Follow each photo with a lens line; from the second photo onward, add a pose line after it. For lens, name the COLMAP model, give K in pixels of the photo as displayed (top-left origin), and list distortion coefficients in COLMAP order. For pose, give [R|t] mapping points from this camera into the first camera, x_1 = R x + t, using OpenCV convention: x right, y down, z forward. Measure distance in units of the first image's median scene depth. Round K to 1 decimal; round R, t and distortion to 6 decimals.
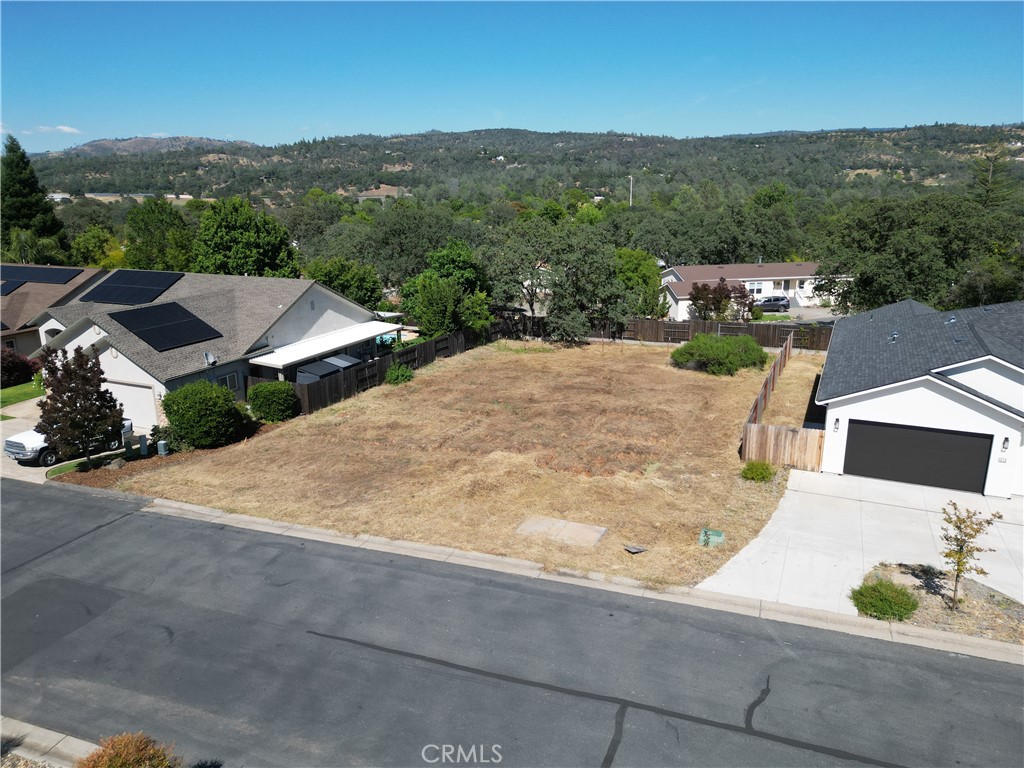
lens RADIAL K [[720.7, 0, 511.9], [0, 720.7, 378.2], [0, 0, 1]] dist [0.061147, -0.061004]
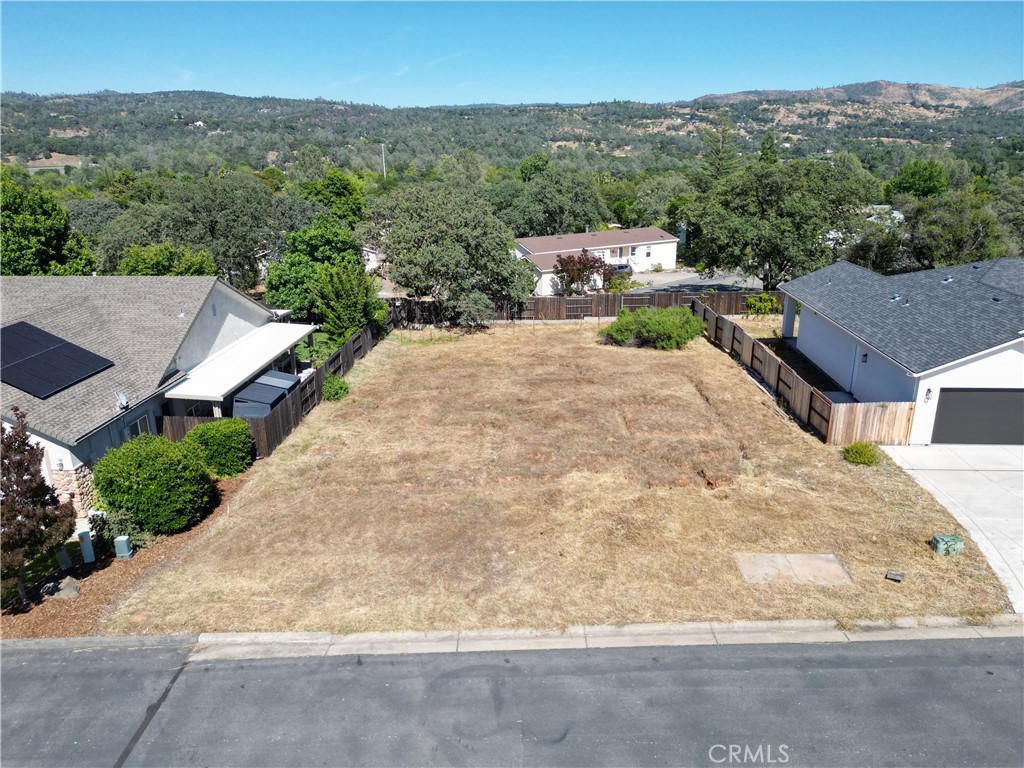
lens RADIAL K [[720.7, 0, 511.9], [0, 720.7, 378.2], [0, 0, 1]] dist [0.061147, -0.061004]
pose [[0.929897, -0.109721, 0.351073, -0.253386], [0.096365, 0.993806, 0.055349, -0.040890], [-0.354972, -0.017638, 0.934711, 0.176851]]
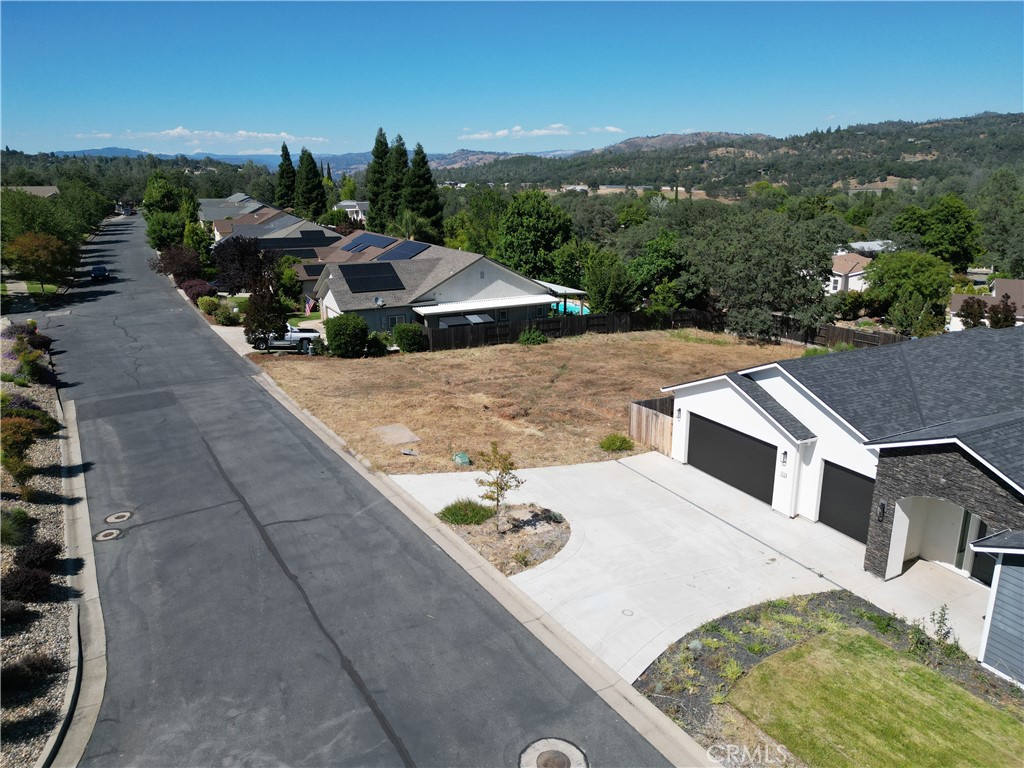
lens RADIAL K [[720.7, 0, 511.9], [0, 720.7, 378.2], [0, 0, 1]] dist [0.061147, -0.061004]
pose [[0.793485, 0.168465, -0.584808, 0.529066], [-0.162796, 0.984661, 0.062764, -0.008418], [0.586412, 0.045402, 0.808740, 0.006900]]
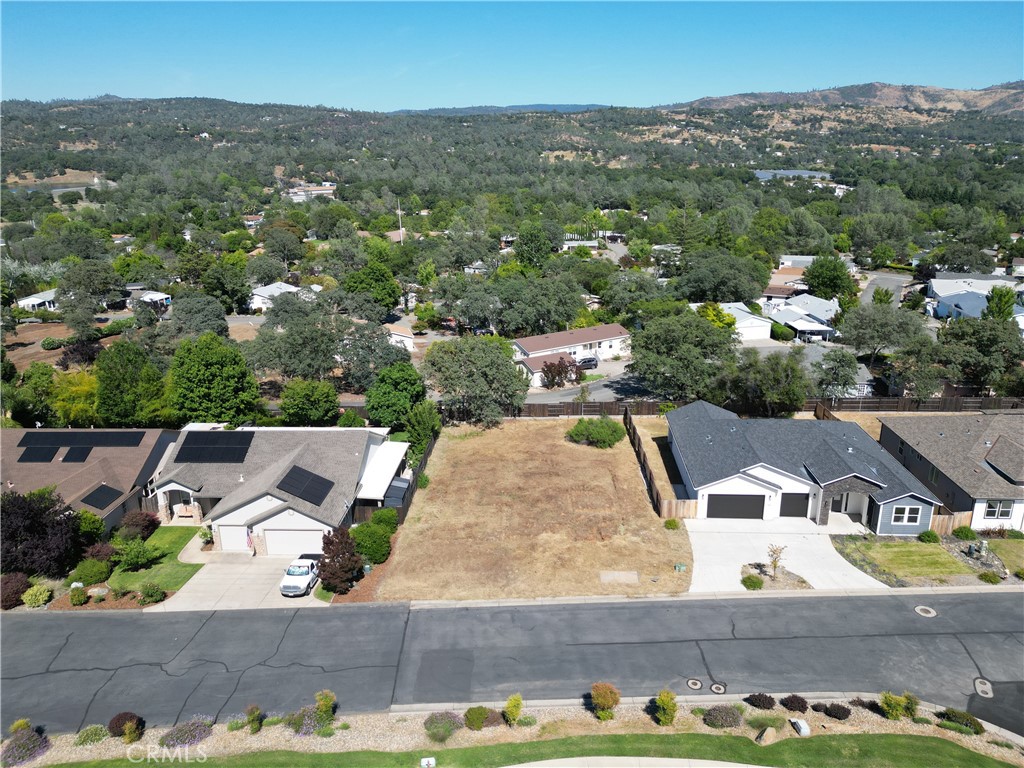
lens RADIAL K [[720.7, 0, 511.9], [0, 720.7, 378.2], [0, 0, 1]] dist [0.061147, -0.061004]
pose [[0.929147, -0.114582, 0.351506, -0.492436], [0.101263, 0.993276, 0.056111, -0.287234], [-0.355571, -0.016541, 0.934503, -0.496883]]
